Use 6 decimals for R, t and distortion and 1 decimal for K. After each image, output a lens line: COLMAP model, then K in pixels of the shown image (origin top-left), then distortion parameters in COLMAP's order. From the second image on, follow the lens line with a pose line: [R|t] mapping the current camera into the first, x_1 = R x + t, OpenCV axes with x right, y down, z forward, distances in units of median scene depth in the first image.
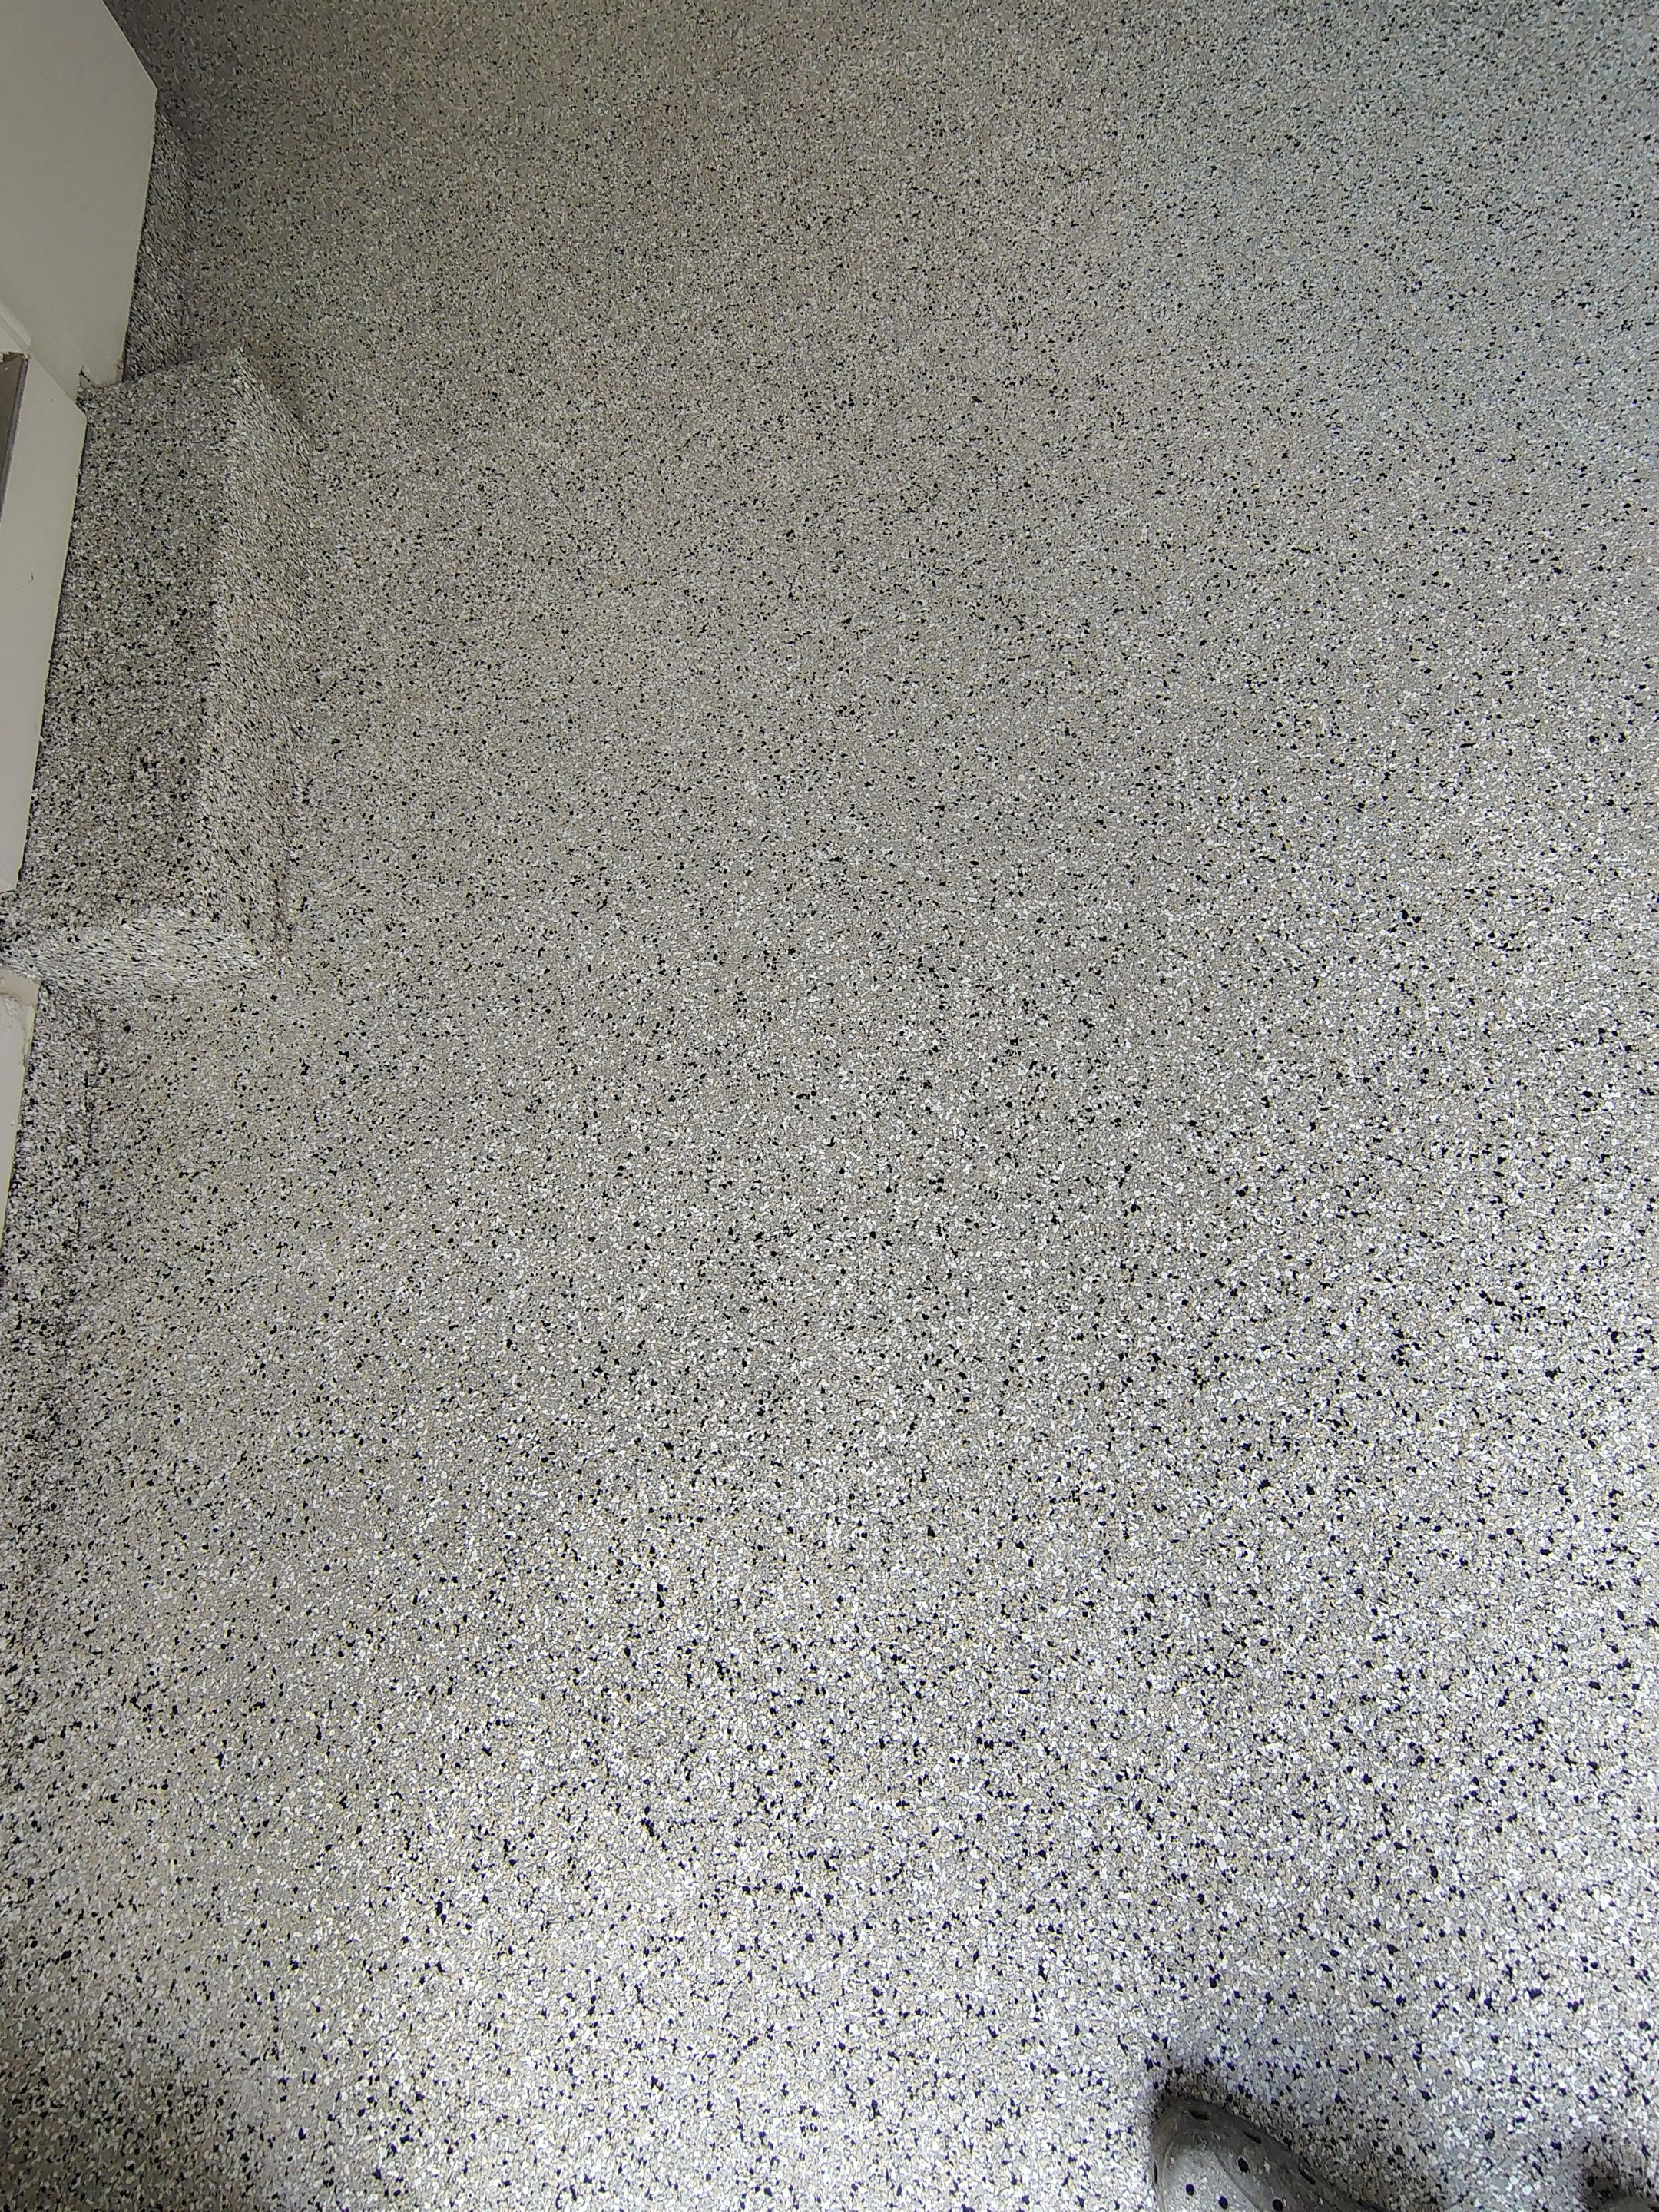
lens RADIAL K [[1031.9, 0, 830.0], [0, 1031.9, 1105.1], [0, 0, 1]] dist [-0.003801, 0.001560]
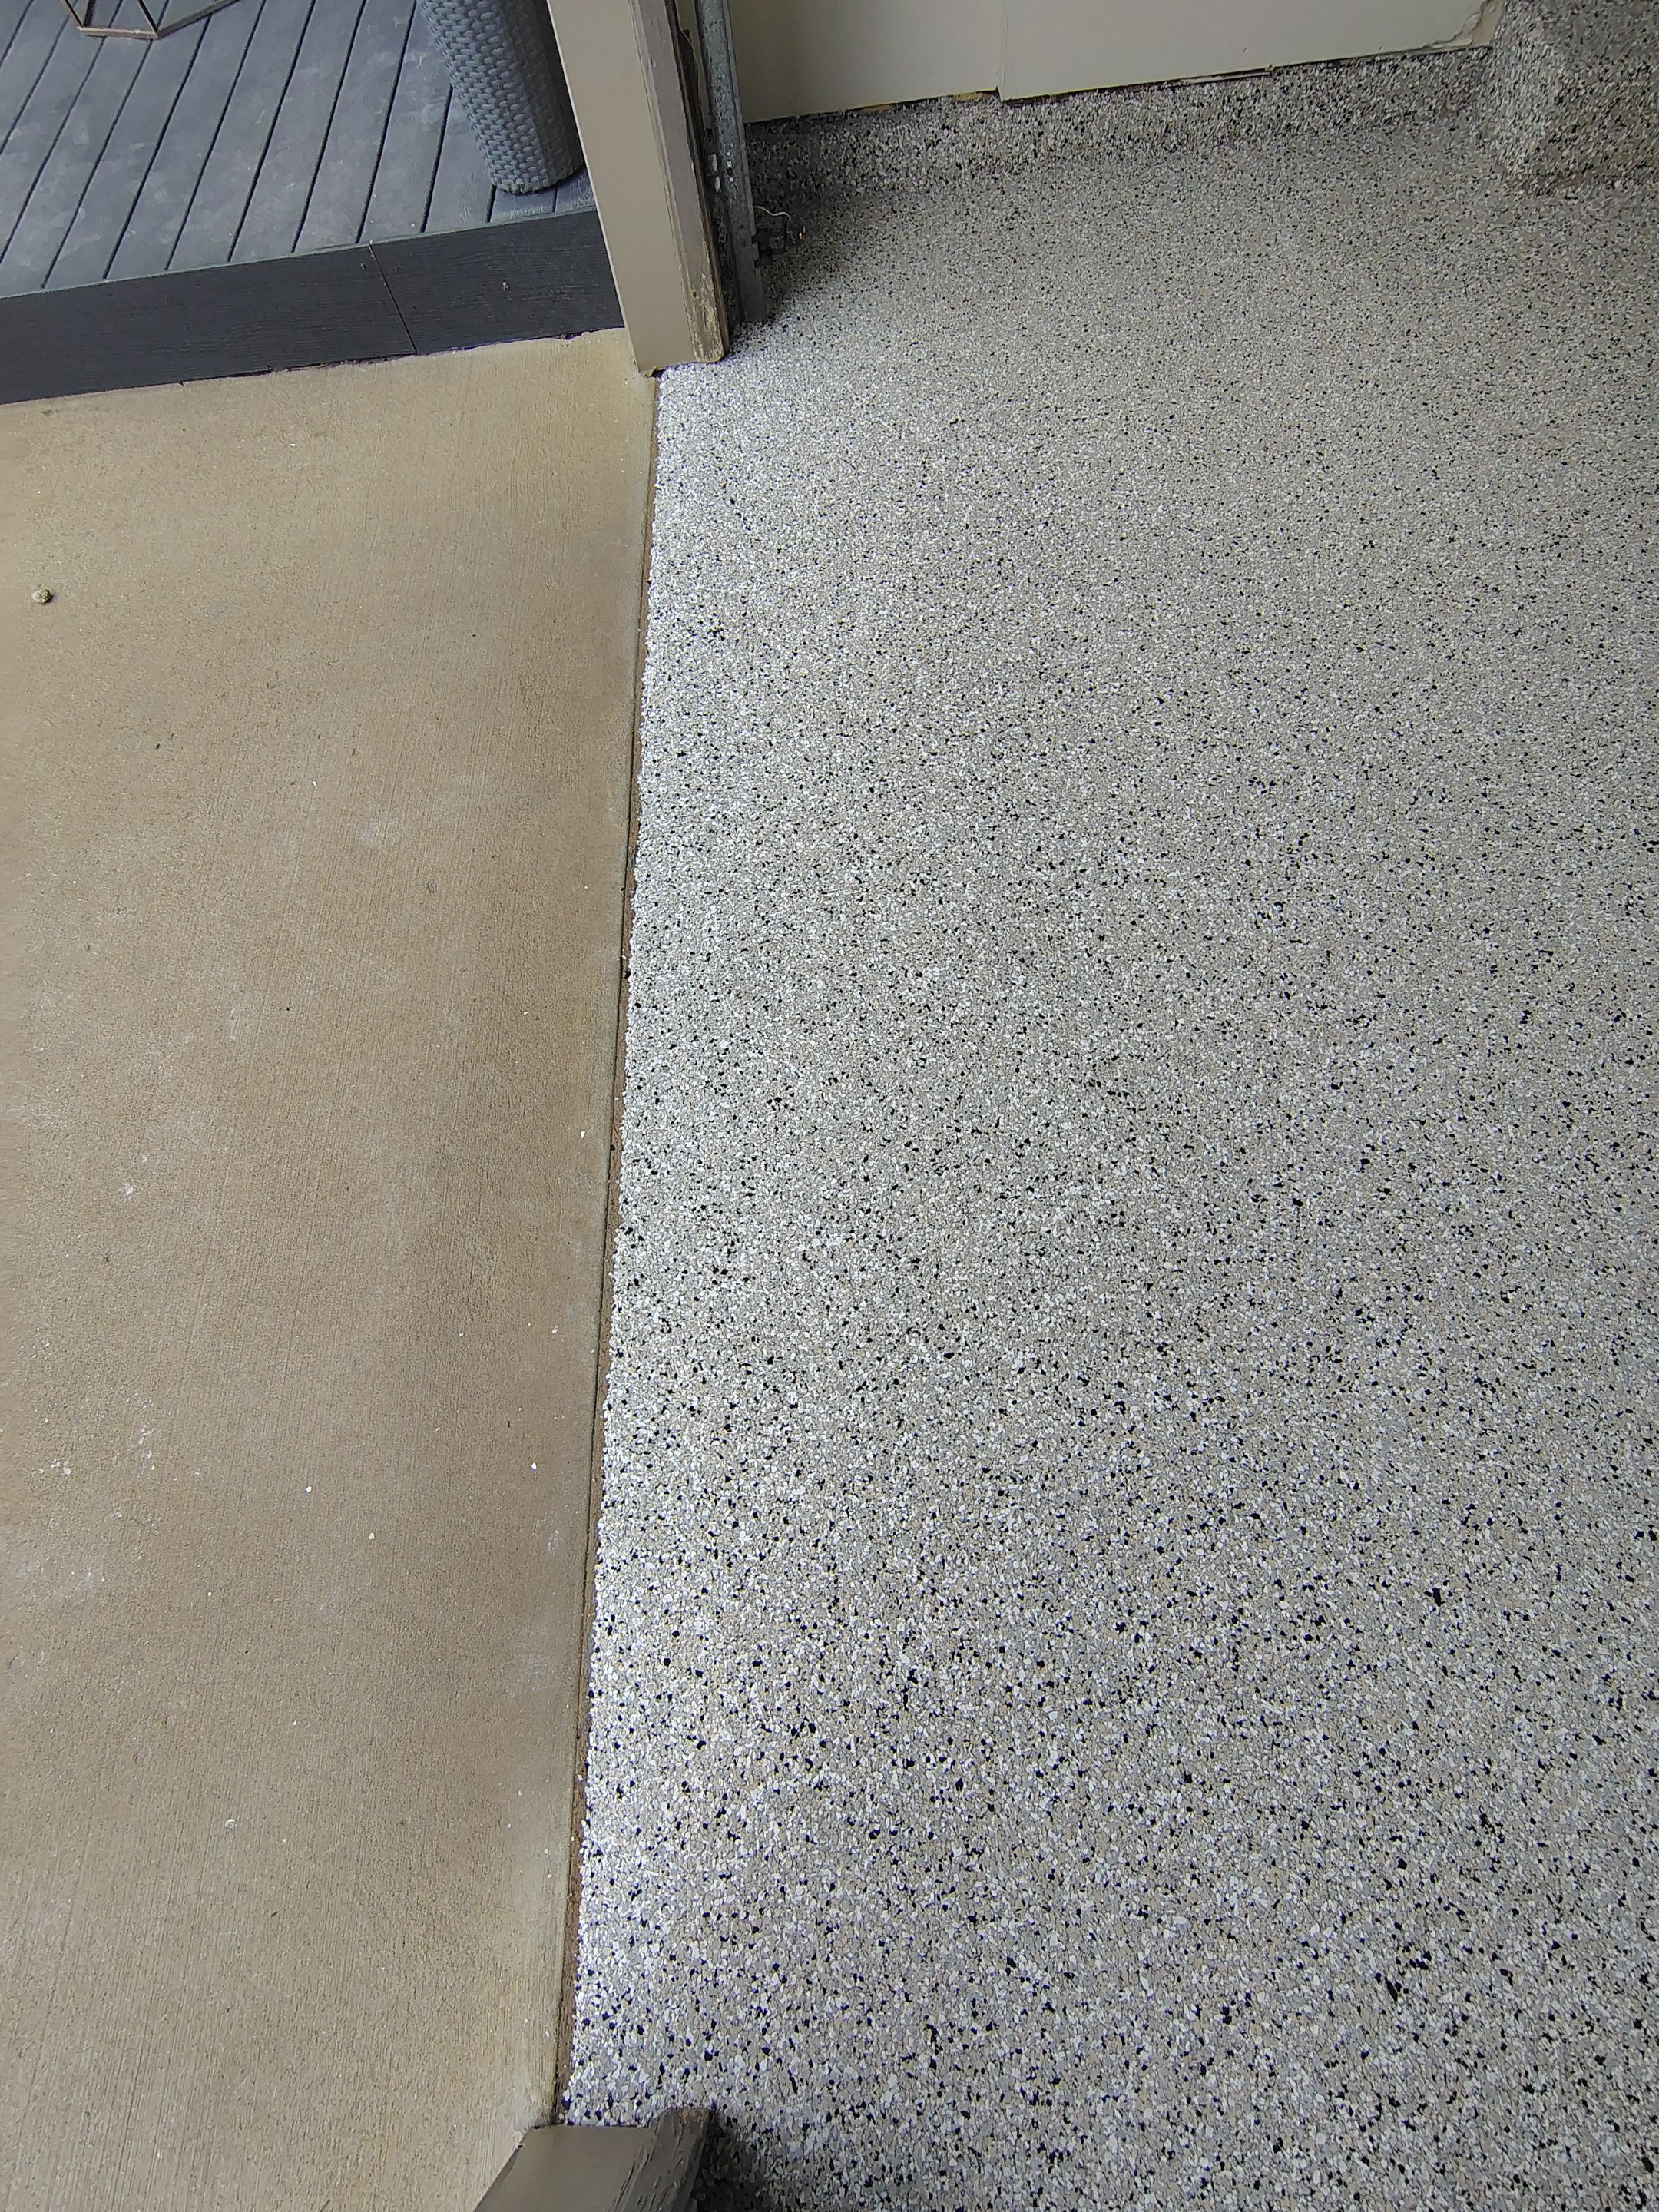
lens RADIAL K [[1031.9, 0, 823.3], [0, 1031.9, 1105.9], [0, 0, 1]] dist [-0.003801, 0.001560]
pose [[-0.079166, 0.970448, -0.227955, 1.288978], [-0.912773, 0.021355, 0.407908, 0.212713], [0.400721, 0.240364, 0.884109, -0.324191]]
